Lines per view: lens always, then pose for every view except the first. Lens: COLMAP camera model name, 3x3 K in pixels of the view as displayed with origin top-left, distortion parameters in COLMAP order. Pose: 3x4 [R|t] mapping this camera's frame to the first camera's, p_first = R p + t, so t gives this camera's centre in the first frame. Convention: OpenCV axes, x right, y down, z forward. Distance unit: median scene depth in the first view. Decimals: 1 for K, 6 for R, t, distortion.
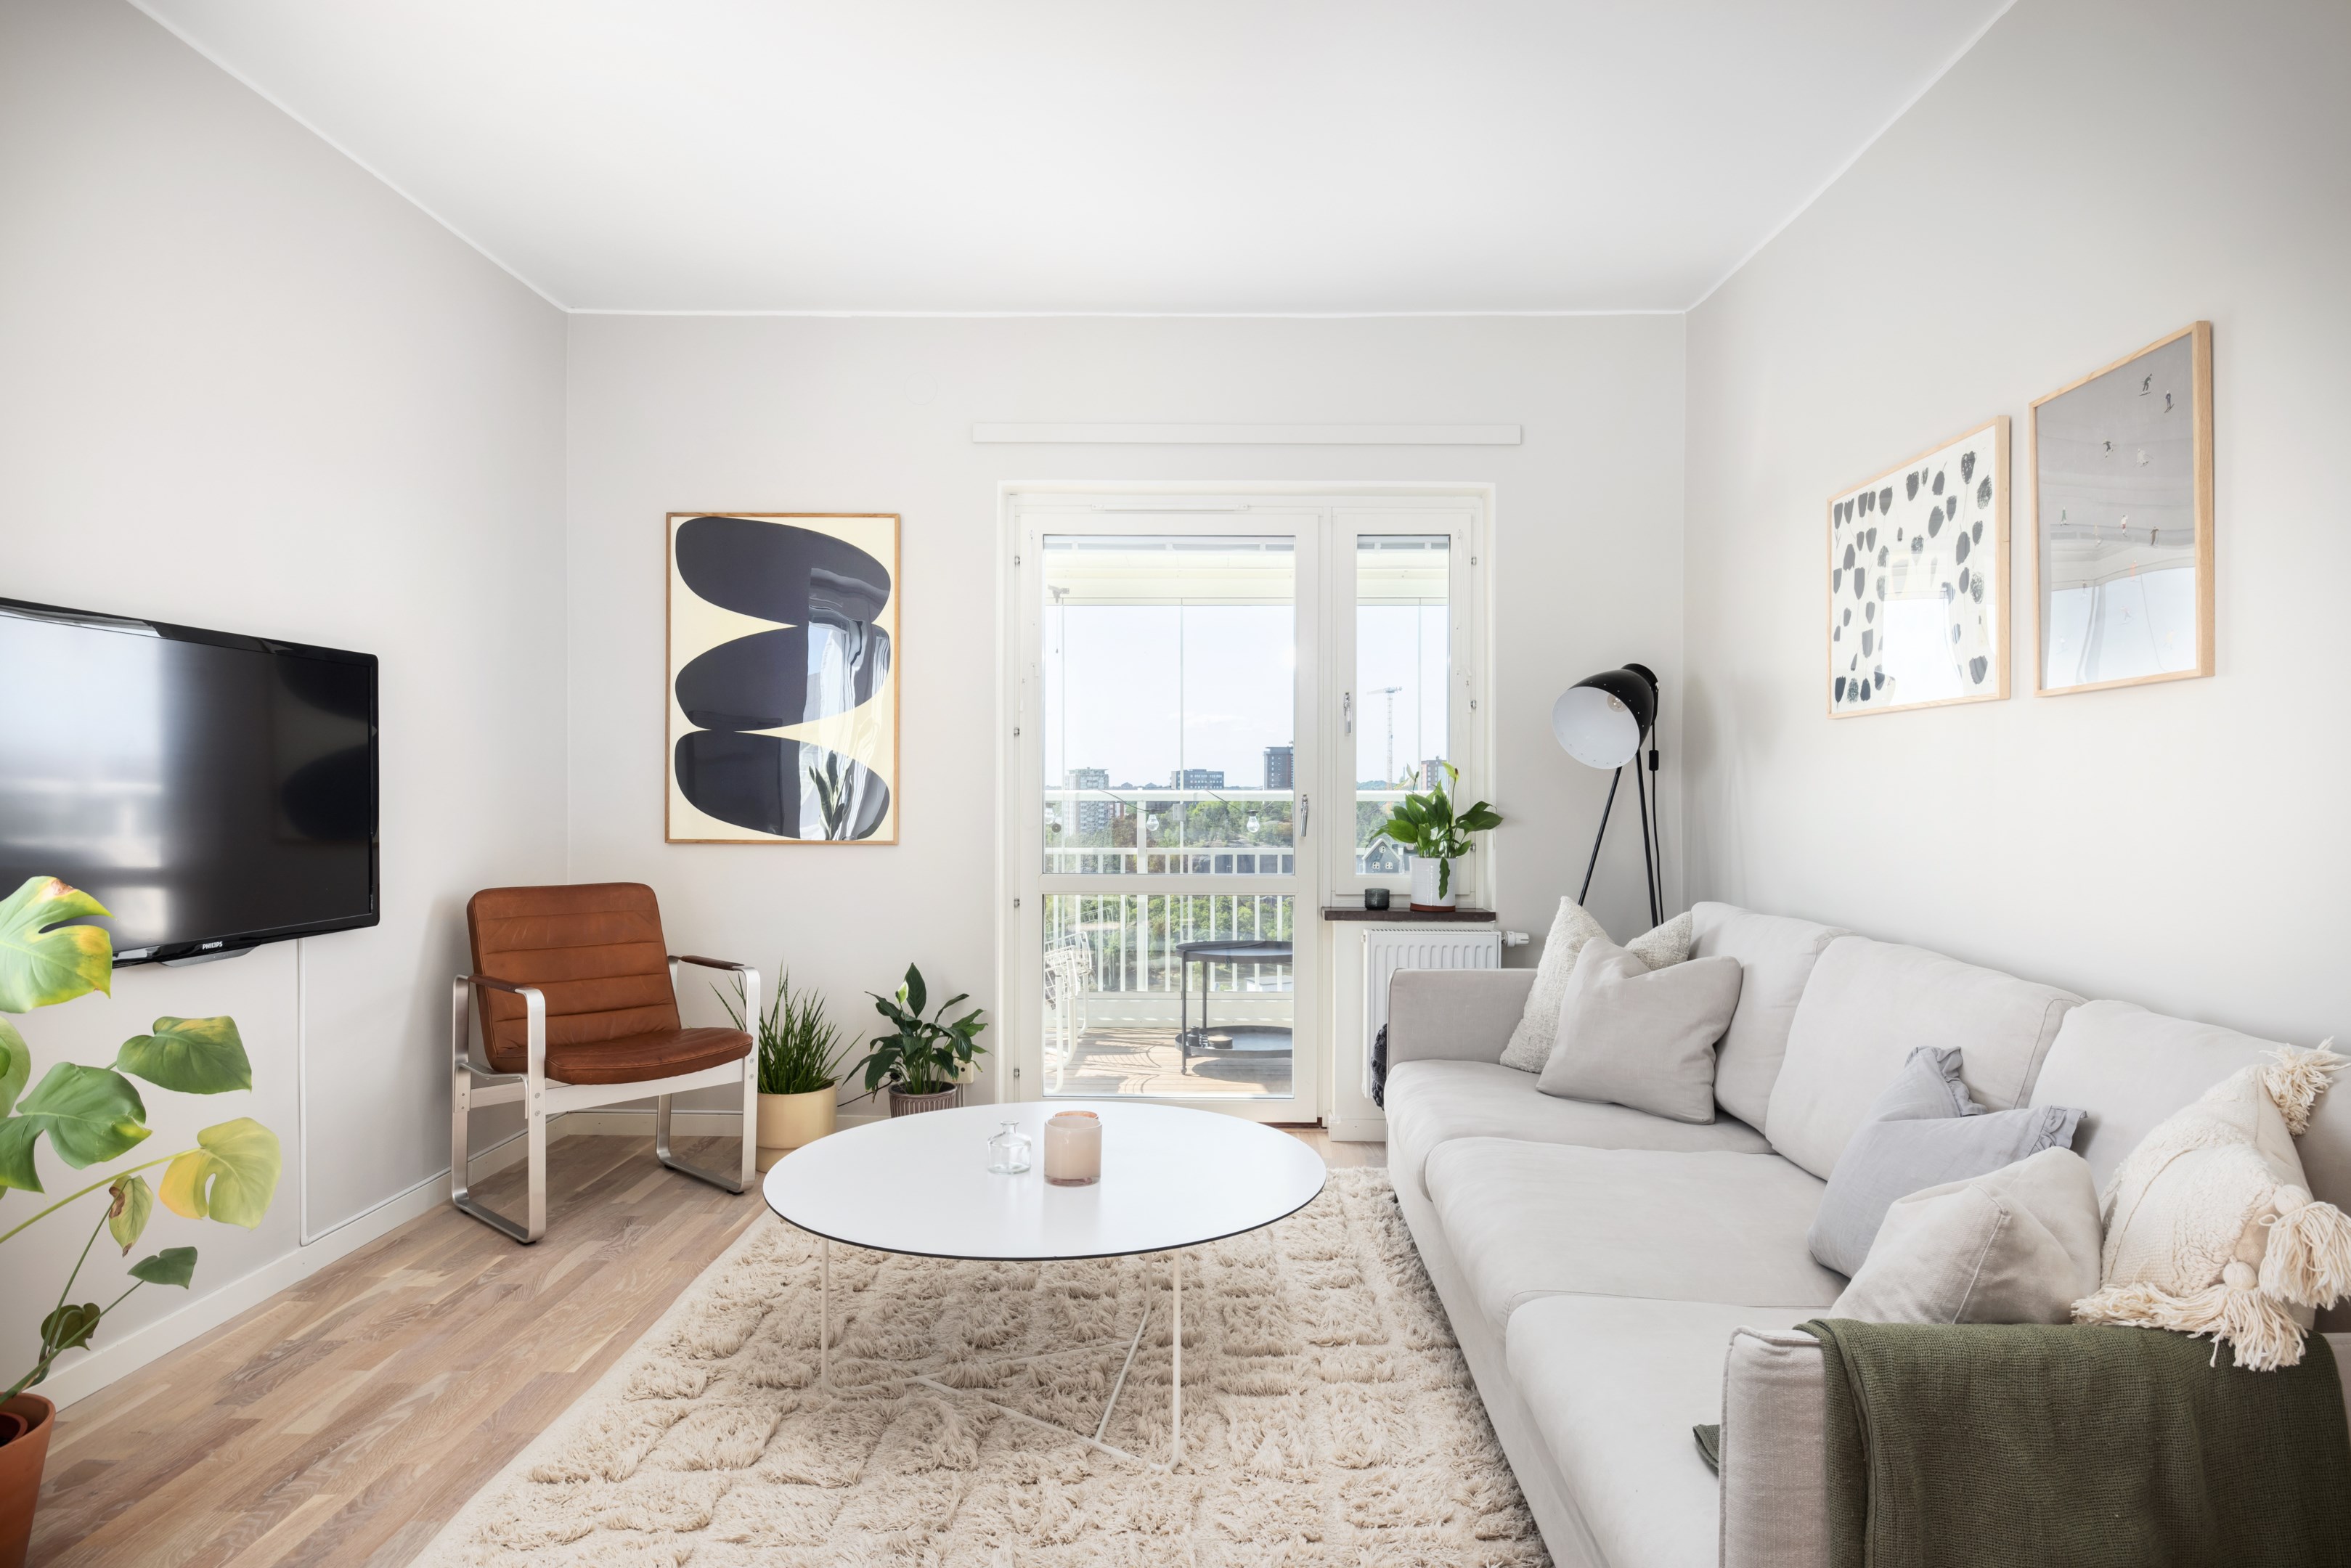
lens RADIAL K [[1379.2, 0, 1179.2], [0, 1379.2, 792.4], [0, 0, 1]] dist [-0.001094, 0.001063]
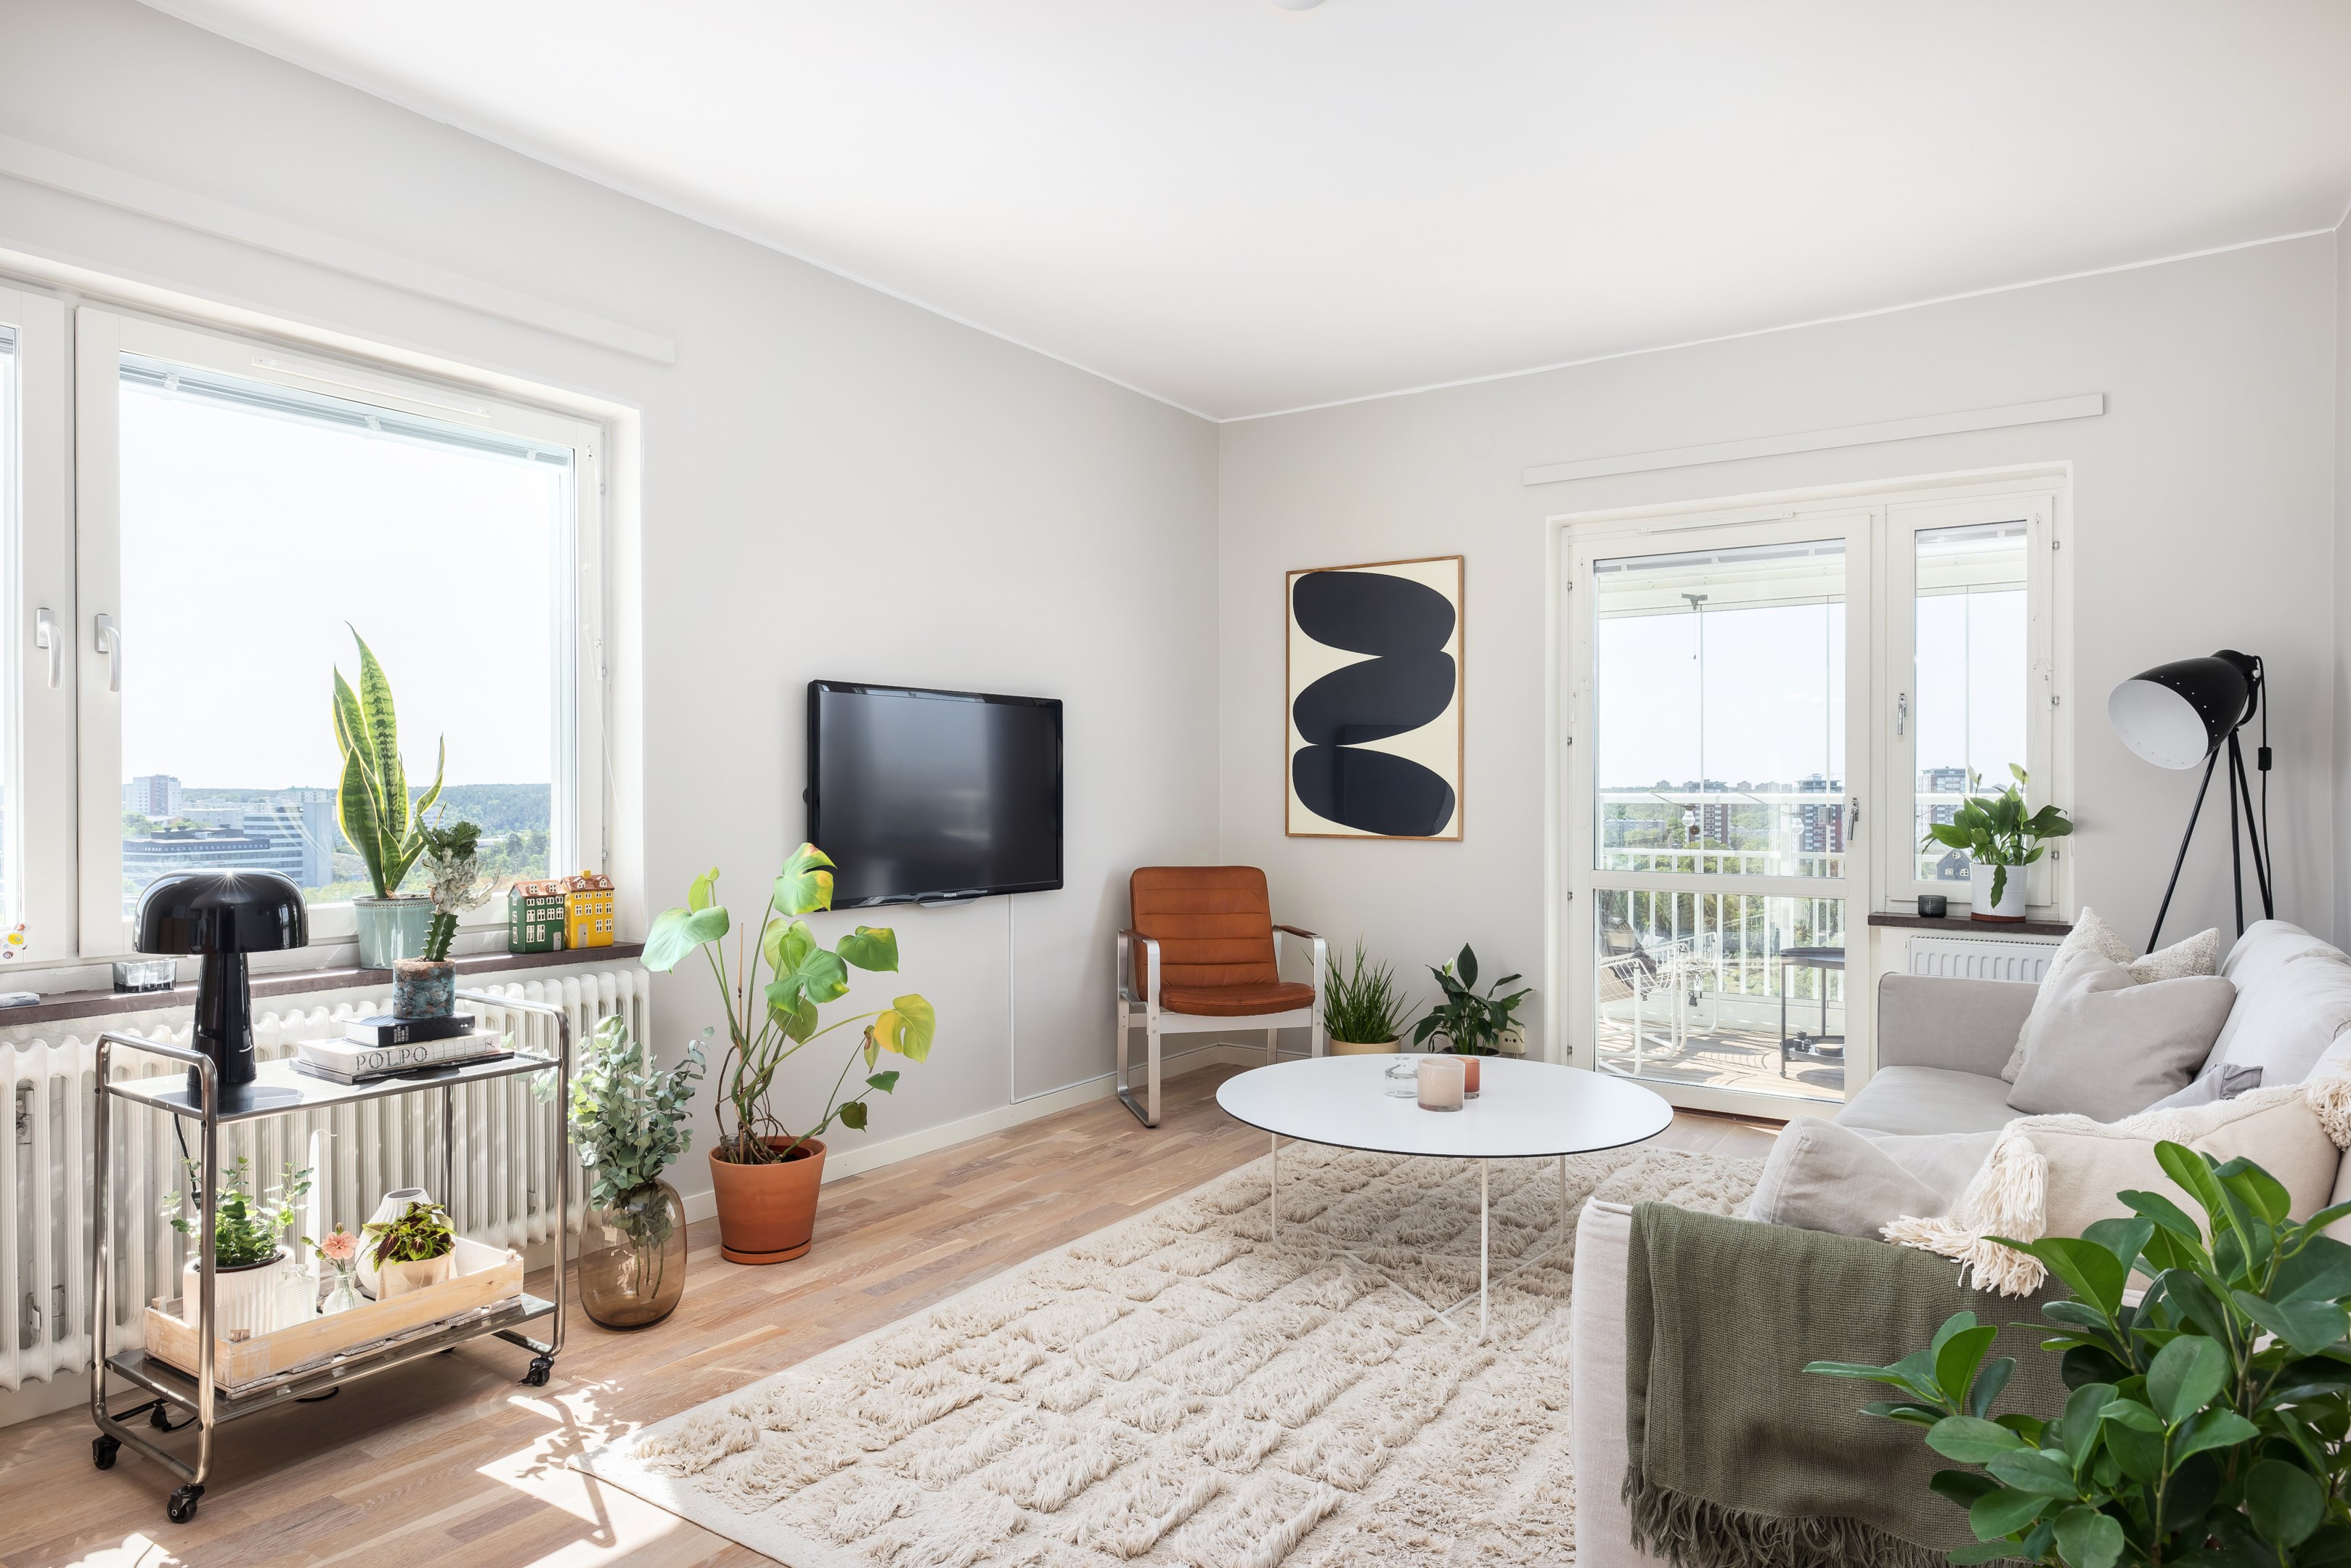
lens RADIAL K [[1379.2, 0, 1179.2], [0, 1379.2, 792.4], [0, 0, 1]] dist [-0.001094, 0.001063]
pose [[0.835732, -0.001395, -0.549136, 0.258059], [0.000019, 0.999997, -0.002512, 0.000058], [0.549138, 0.002089, 0.835729, -0.106178]]
